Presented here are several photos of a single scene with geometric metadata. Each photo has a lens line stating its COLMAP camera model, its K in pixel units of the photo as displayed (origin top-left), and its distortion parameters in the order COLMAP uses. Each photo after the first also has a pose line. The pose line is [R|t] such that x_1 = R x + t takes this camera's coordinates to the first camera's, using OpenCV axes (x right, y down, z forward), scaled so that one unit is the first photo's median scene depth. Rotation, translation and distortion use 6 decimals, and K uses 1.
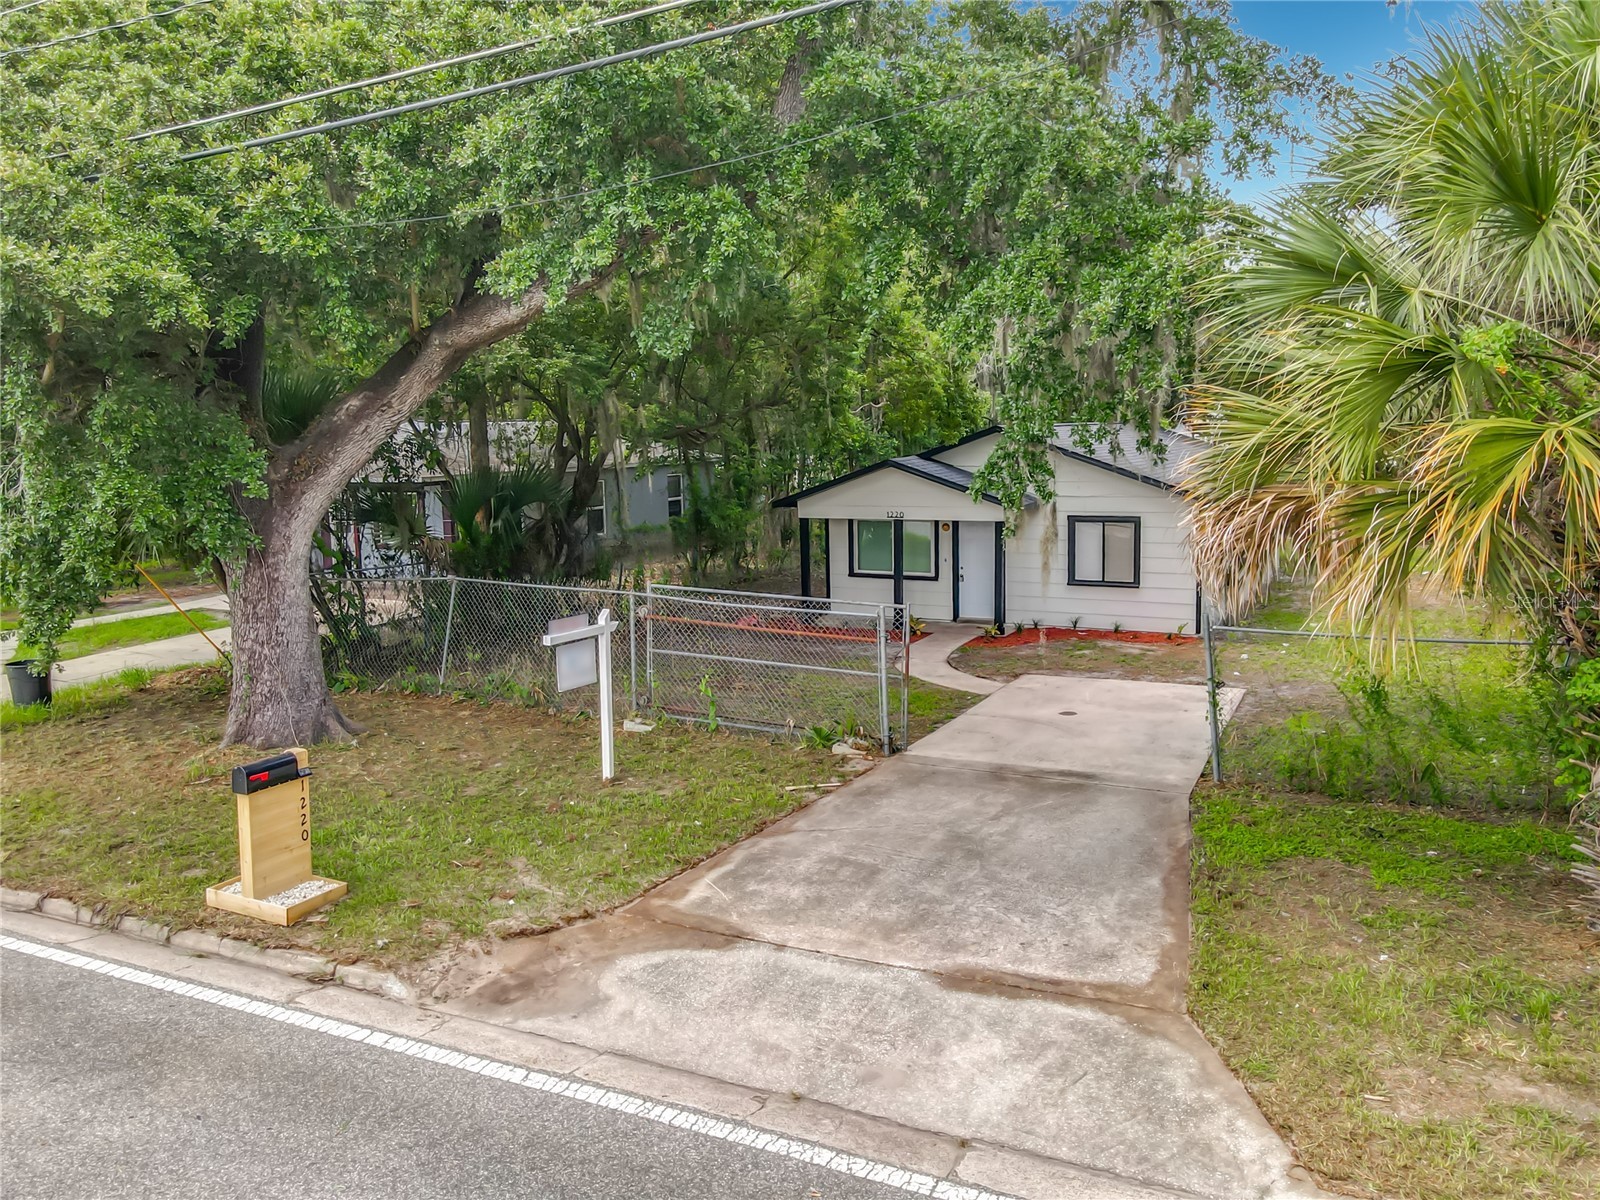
lens RADIAL K [[1407.6, 0, 800.0], [0, 1407.6, 600.0], [0, 0, 1]] dist [0.004768, 0.006310]
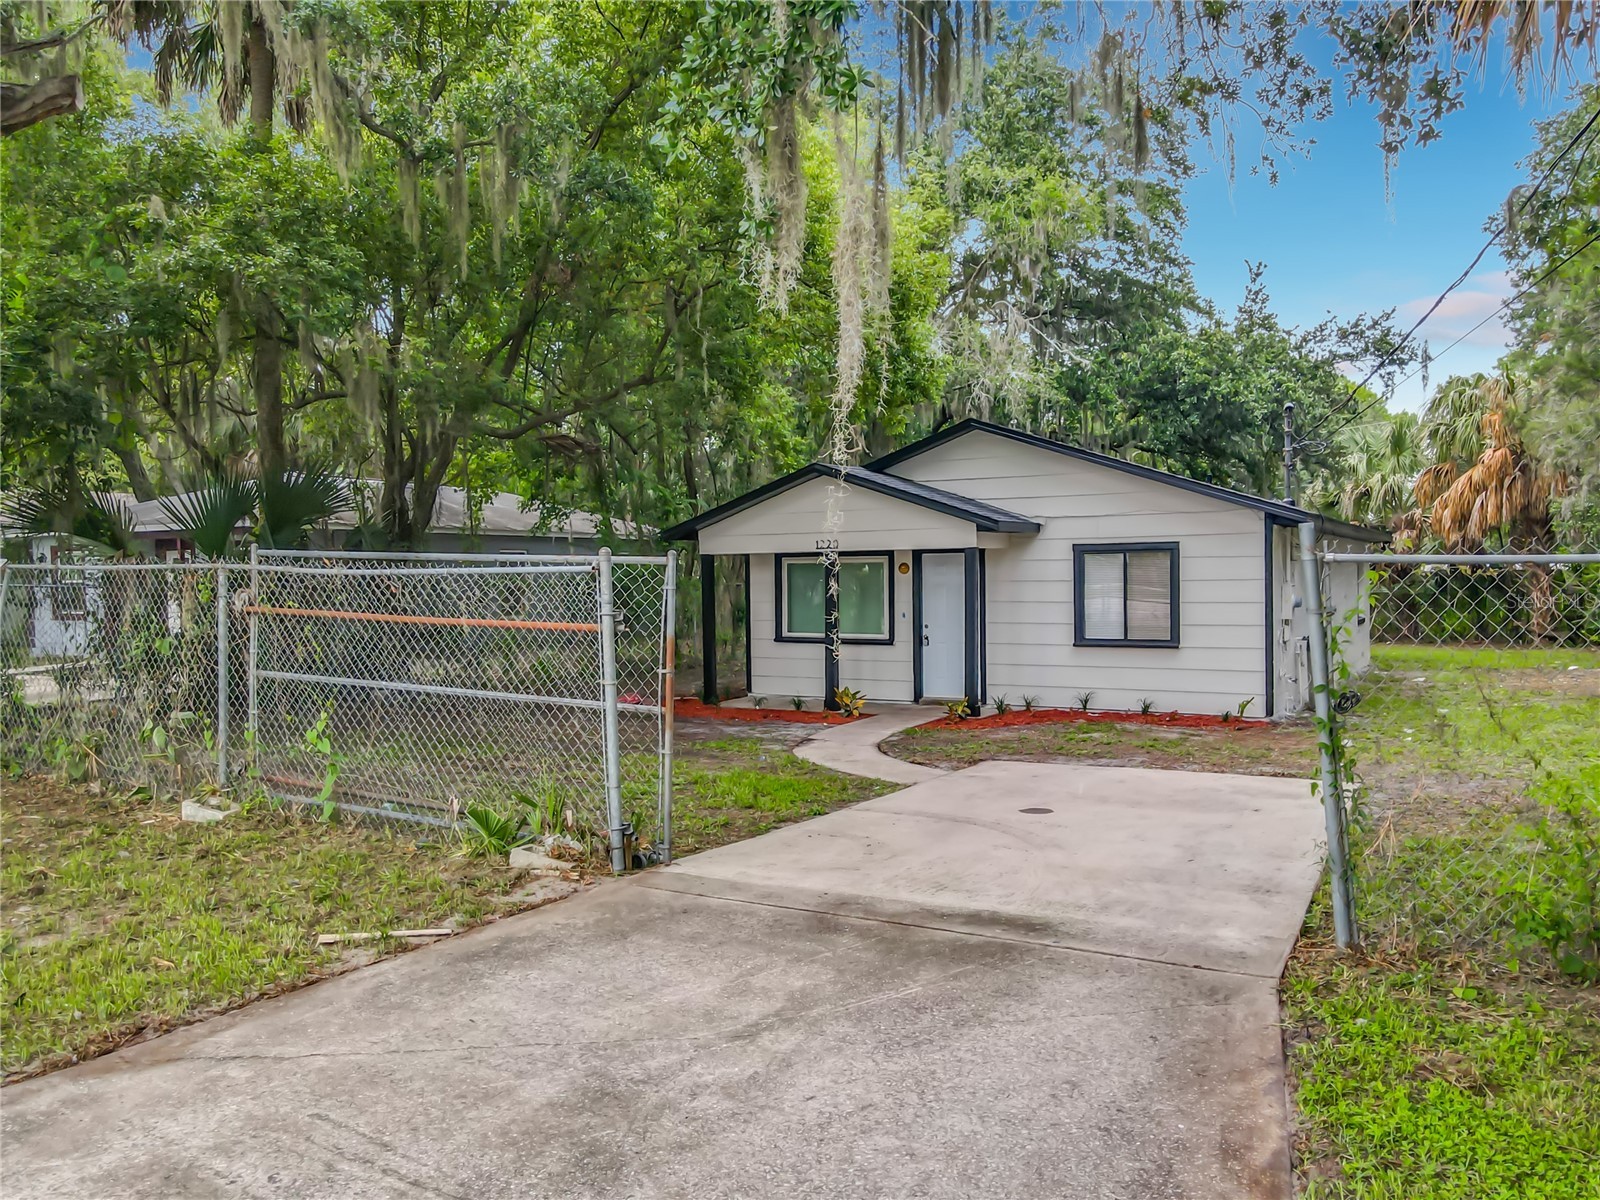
lens RADIAL K [[1407.6, 0, 800.0], [0, 1407.6, 600.0], [0, 0, 1]] dist [0.004768, 0.006310]
pose [[0.999144, 0.014983, -0.038555, 0.101978], [-0.018925, 0.994396, -0.104009, 0.049539], [0.036781, 0.104650, 0.993829, 0.384996]]
